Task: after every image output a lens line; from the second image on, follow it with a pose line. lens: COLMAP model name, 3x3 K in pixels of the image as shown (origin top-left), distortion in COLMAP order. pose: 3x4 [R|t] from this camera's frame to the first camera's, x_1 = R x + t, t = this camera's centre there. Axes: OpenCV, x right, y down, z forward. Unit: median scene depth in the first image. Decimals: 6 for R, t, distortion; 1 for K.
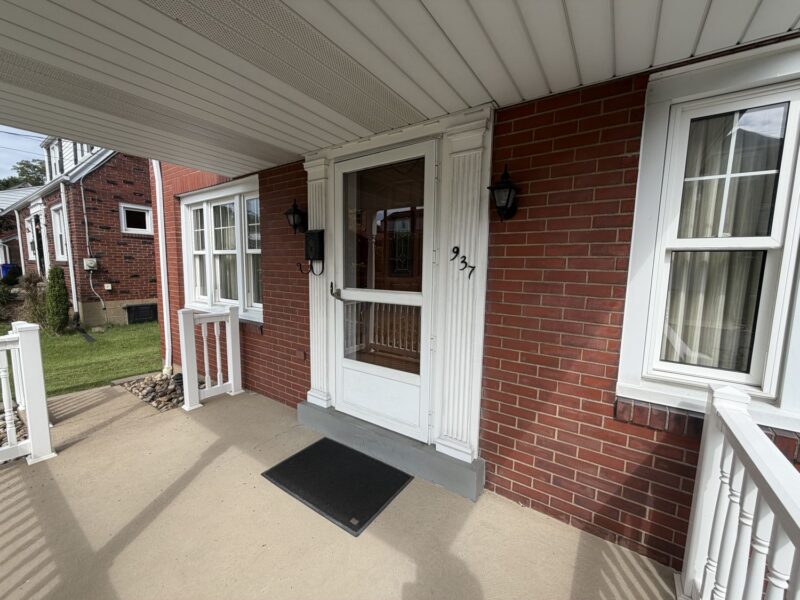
lens RADIAL K [[313.3, 0, 400.0], [0, 313.3, 300.0], [0, 0, 1]] dist [-0.000770, -0.000118]
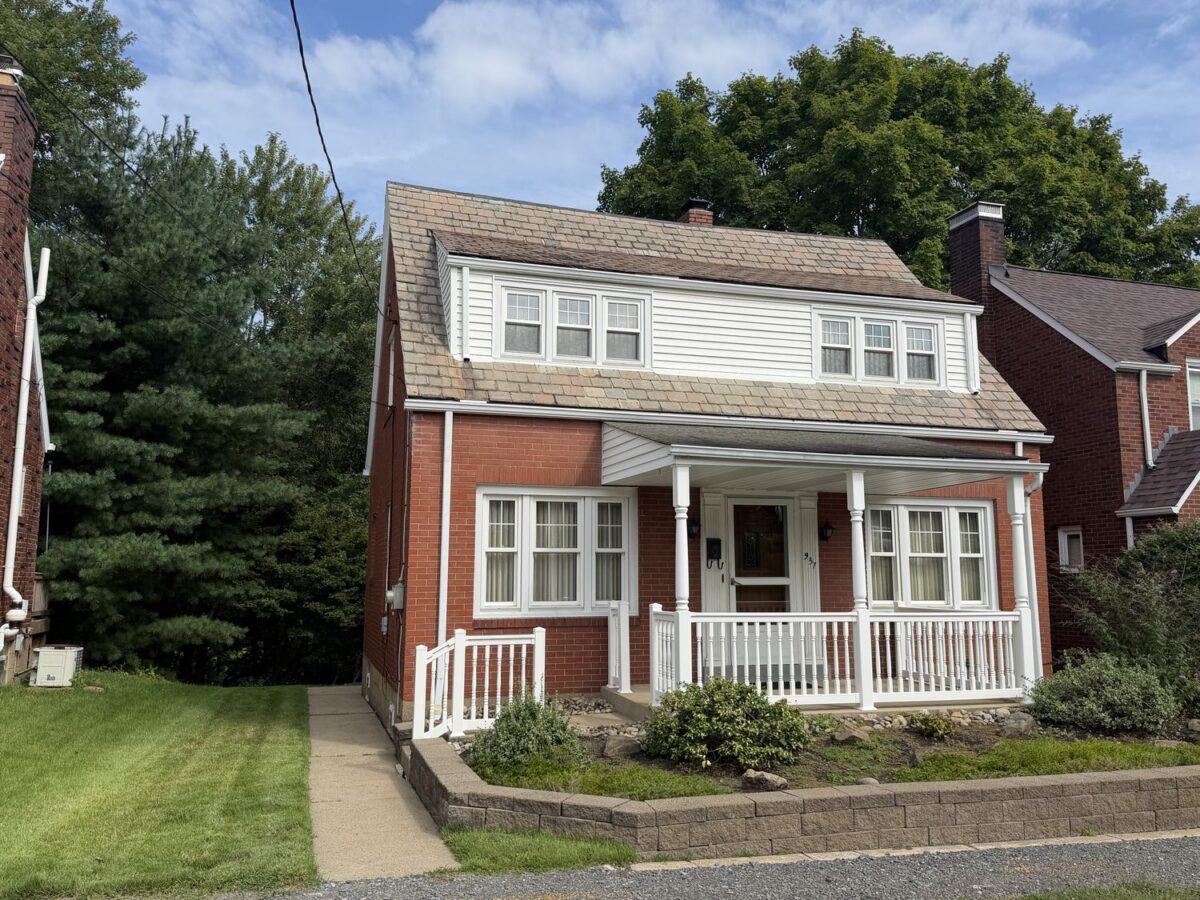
lens RADIAL K [[993.7, 0, 600.0], [0, 993.7, 450.0], [0, 0, 1]] dist [0.002767, 0.000355]
pose [[0.629066, 0.092094, 0.771877, -4.557674], [0.095724, 0.976223, -0.194489, 0.242851], [-0.771435, 0.196233, 0.605293, -1.599567]]
